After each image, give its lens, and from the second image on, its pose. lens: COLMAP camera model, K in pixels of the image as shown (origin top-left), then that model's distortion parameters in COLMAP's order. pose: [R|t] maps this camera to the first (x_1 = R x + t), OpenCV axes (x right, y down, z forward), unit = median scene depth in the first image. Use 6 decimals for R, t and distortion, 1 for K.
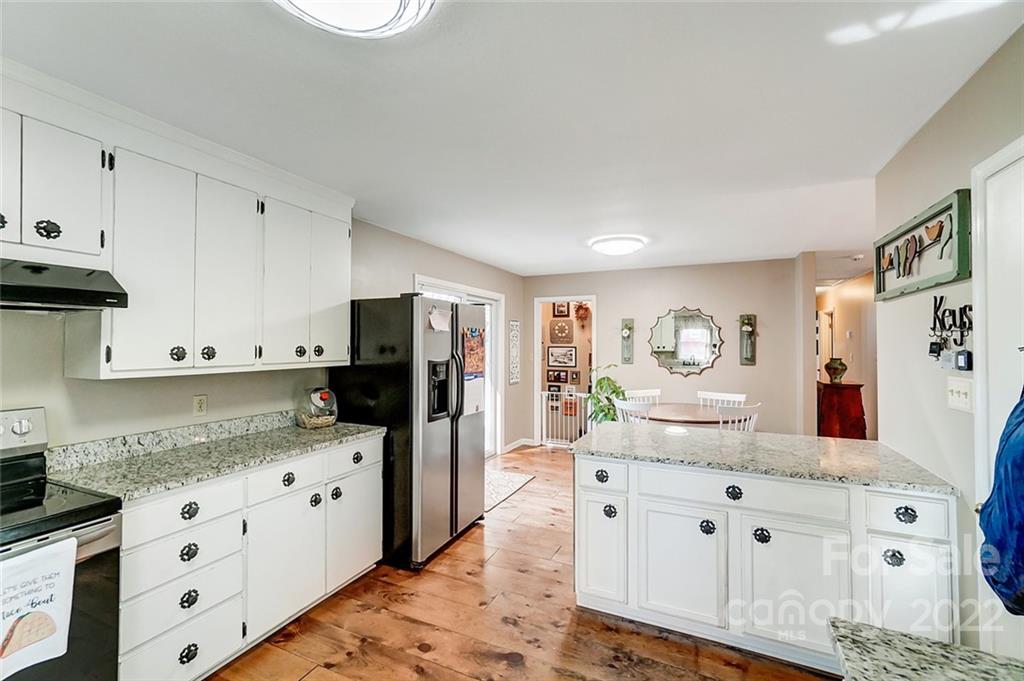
lens RADIAL K [[440.9, 0, 509.7], [0, 440.9, 340.8], [0, 0, 1]] dist [-0.008878, 0.006562]
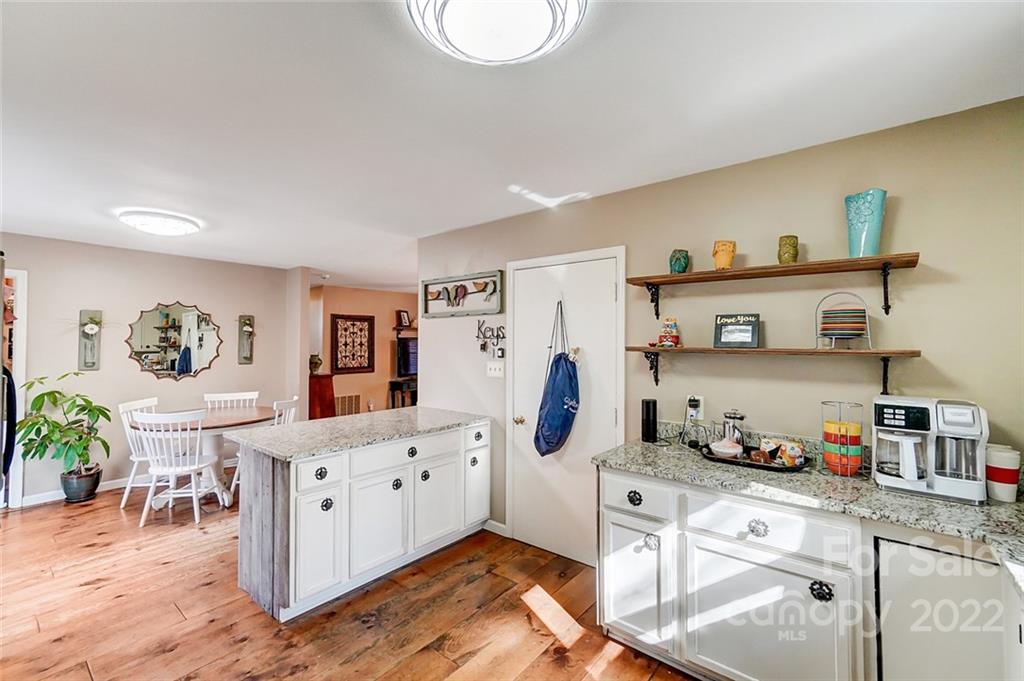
lens RADIAL K [[440.9, 0, 515.6], [0, 440.9, 341.3], [0, 0, 1]] dist [-0.008878, 0.006562]
pose [[0.225771, 0.009289, 0.974136, -0.690639], [-0.012776, 0.999897, -0.006574, 0.001312], [-0.974097, -0.010961, 0.225866, 0.330294]]
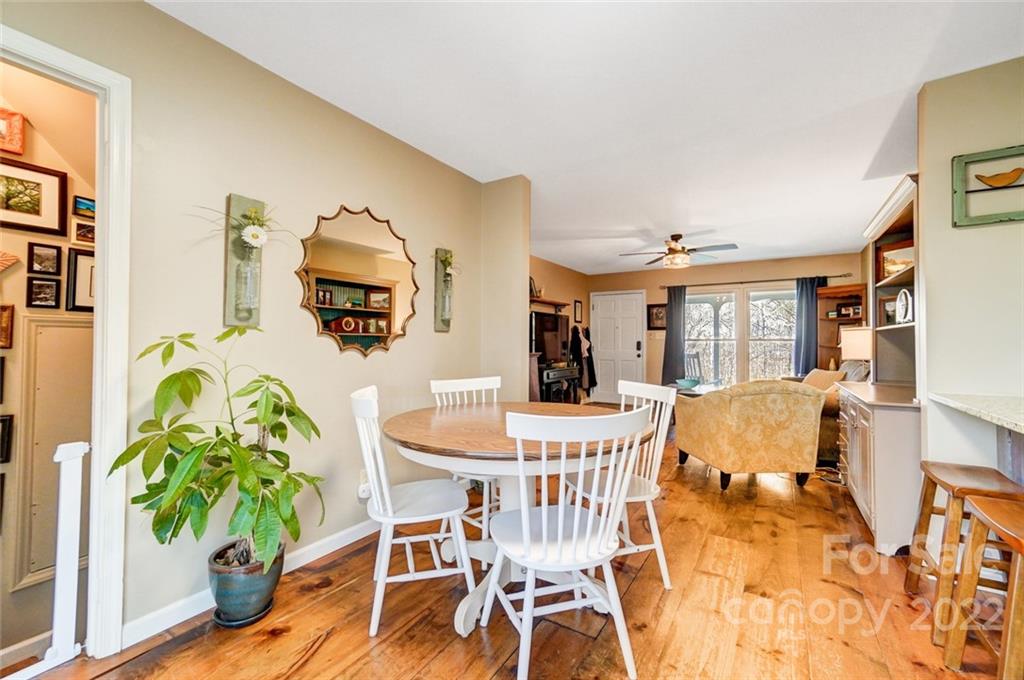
lens RADIAL K [[440.9, 0, 506.3], [0, 440.9, 338.4], [0, 0, 1]] dist [-0.008878, 0.006562]
pose [[0.116452, 0.014617, 0.993089, -0.110578], [-0.016764, 0.999778, -0.012749, 0.152651], [-0.993055, -0.015164, 0.116671, 1.817808]]
